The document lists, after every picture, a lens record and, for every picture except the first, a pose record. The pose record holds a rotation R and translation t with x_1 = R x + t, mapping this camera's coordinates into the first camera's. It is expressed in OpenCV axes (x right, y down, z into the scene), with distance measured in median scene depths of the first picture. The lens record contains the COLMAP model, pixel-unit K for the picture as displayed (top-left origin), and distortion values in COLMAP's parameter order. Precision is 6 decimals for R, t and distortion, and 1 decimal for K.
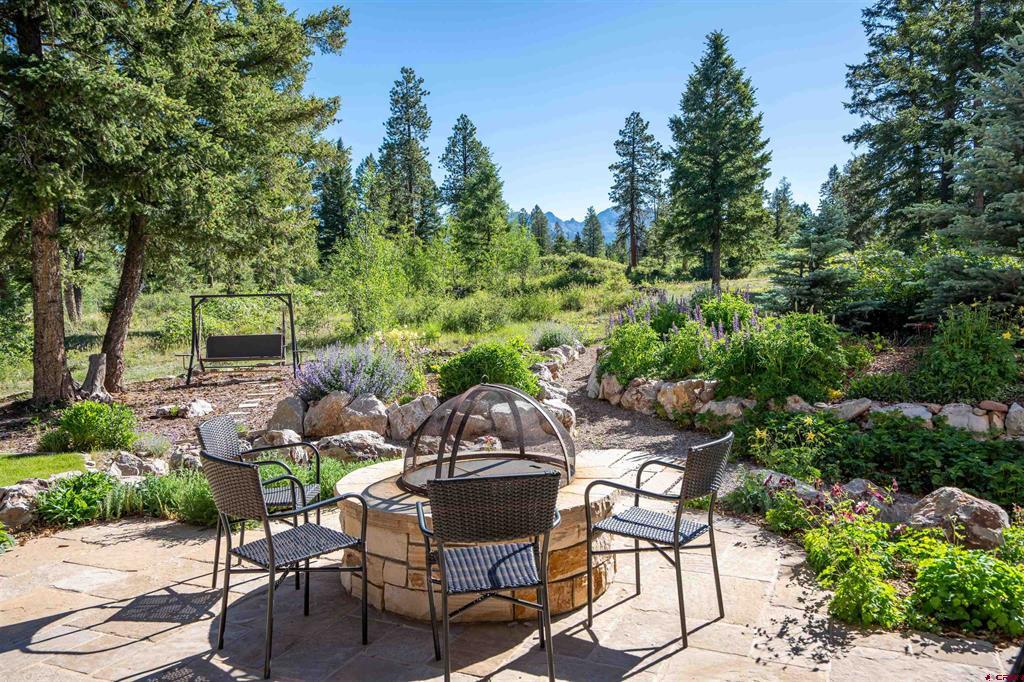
lens RADIAL K [[791.5, 0, 512.0], [0, 791.5, 341.0], [0, 0, 1]] dist [0.035968, 0.003586]
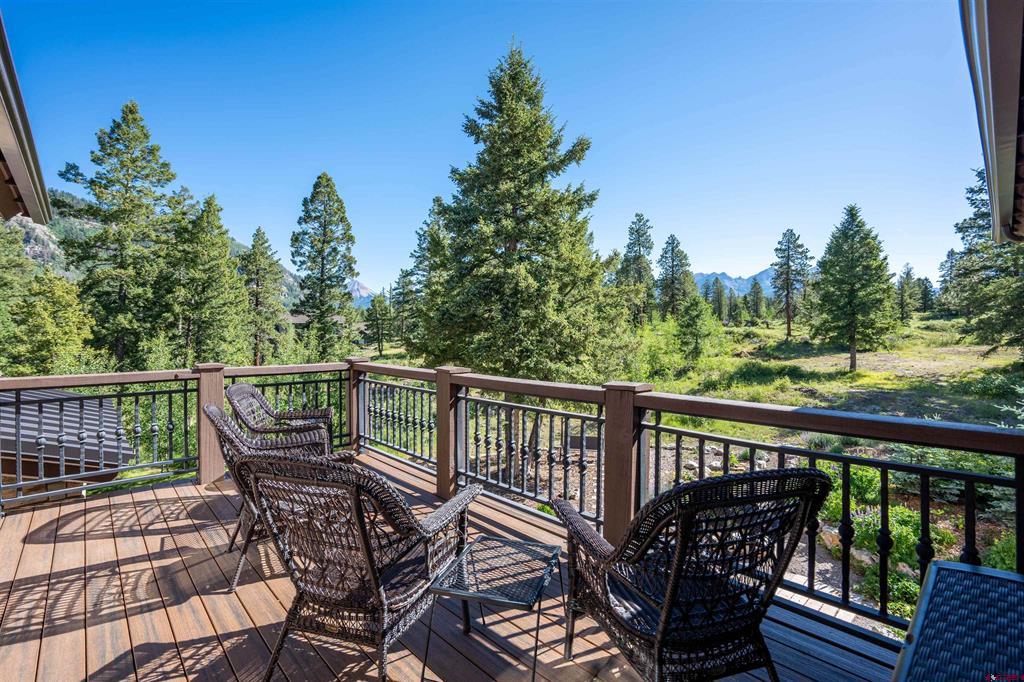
lens RADIAL K [[487.9, 0, 517.2], [0, 487.9, 320.5], [0, 0, 1]] dist [-0.004631, -0.000034]
pose [[0.939110, 0.013890, -0.343335, -0.015899], [-0.035024, 0.997848, -0.055431, -0.048452], [0.341826, 0.064081, 0.937576, -0.056901]]
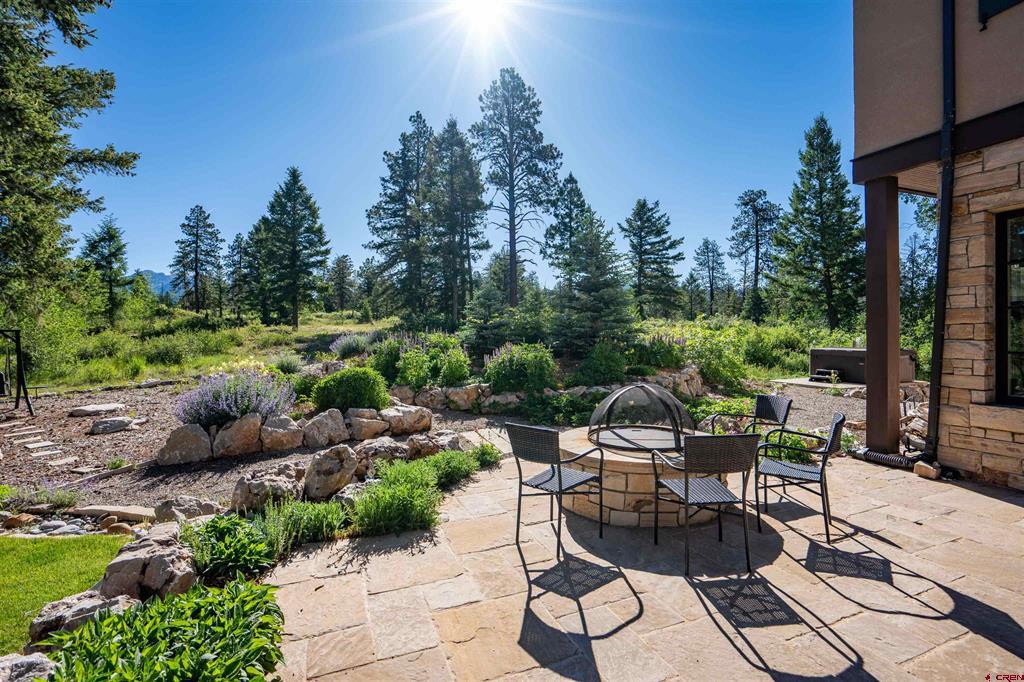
lens RADIAL K [[487.9, 0, 517.2], [0, 487.9, 320.5], [0, 0, 1]] dist [-0.004631, -0.000034]
pose [[0.706271, 0.028043, 0.707386, -0.055758], [0.038450, 0.996221, -0.077884, -0.000076], [-0.706897, 0.082206, 0.702524, 0.028255]]
